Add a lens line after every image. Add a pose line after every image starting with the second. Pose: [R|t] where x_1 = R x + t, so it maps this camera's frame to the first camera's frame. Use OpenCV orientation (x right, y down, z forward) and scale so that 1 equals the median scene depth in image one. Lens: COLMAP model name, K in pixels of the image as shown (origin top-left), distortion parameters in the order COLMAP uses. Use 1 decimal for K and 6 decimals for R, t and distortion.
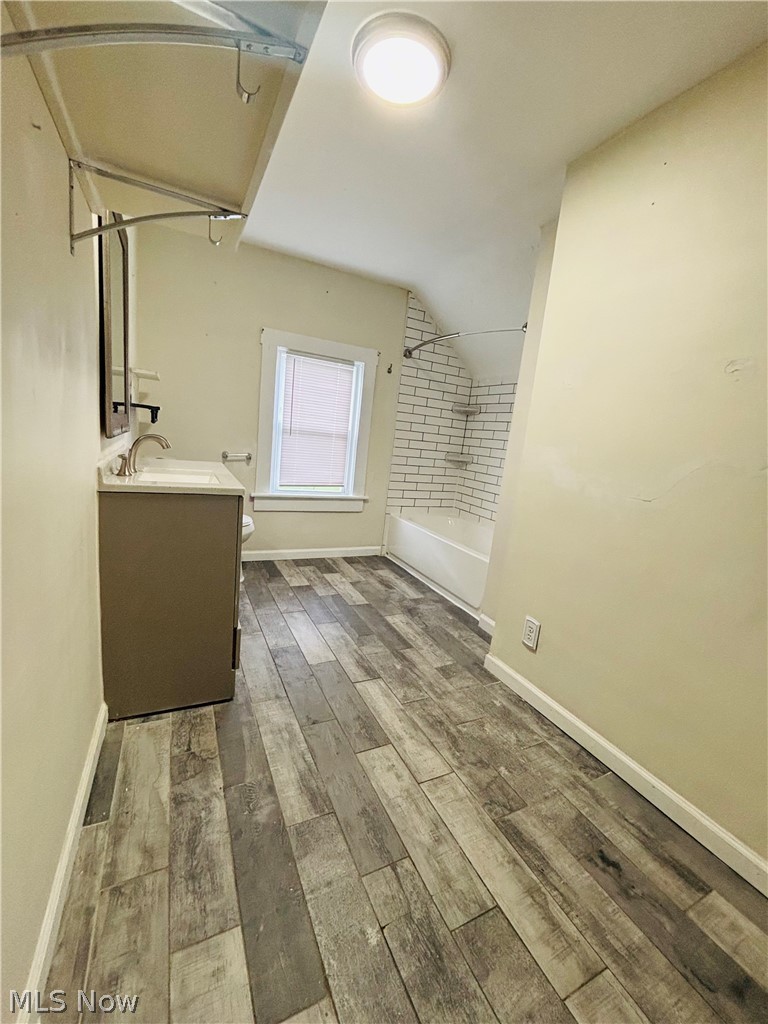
lens RADIAL K [[412.9, 0, 383.5], [0, 412.9, 510.4], [0, 0, 1]] dist [0.002585, 0.001170]
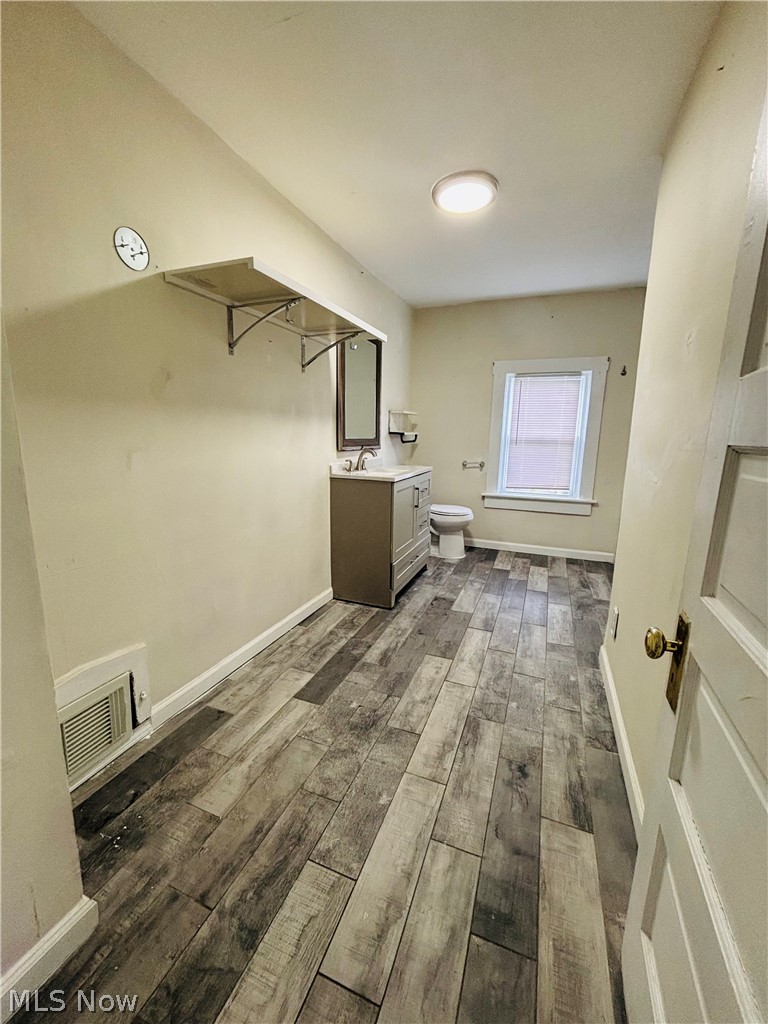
lens RADIAL K [[412.9, 0, 384.7], [0, 412.9, 511.6], [0, 0, 1]] dist [0.002585, 0.001170]
pose [[0.665720, 0.048527, -0.744622, 0.755438], [-0.081955, 0.996601, -0.008322, 0.088464], [0.741687, 0.066565, 0.667435, -0.104474]]
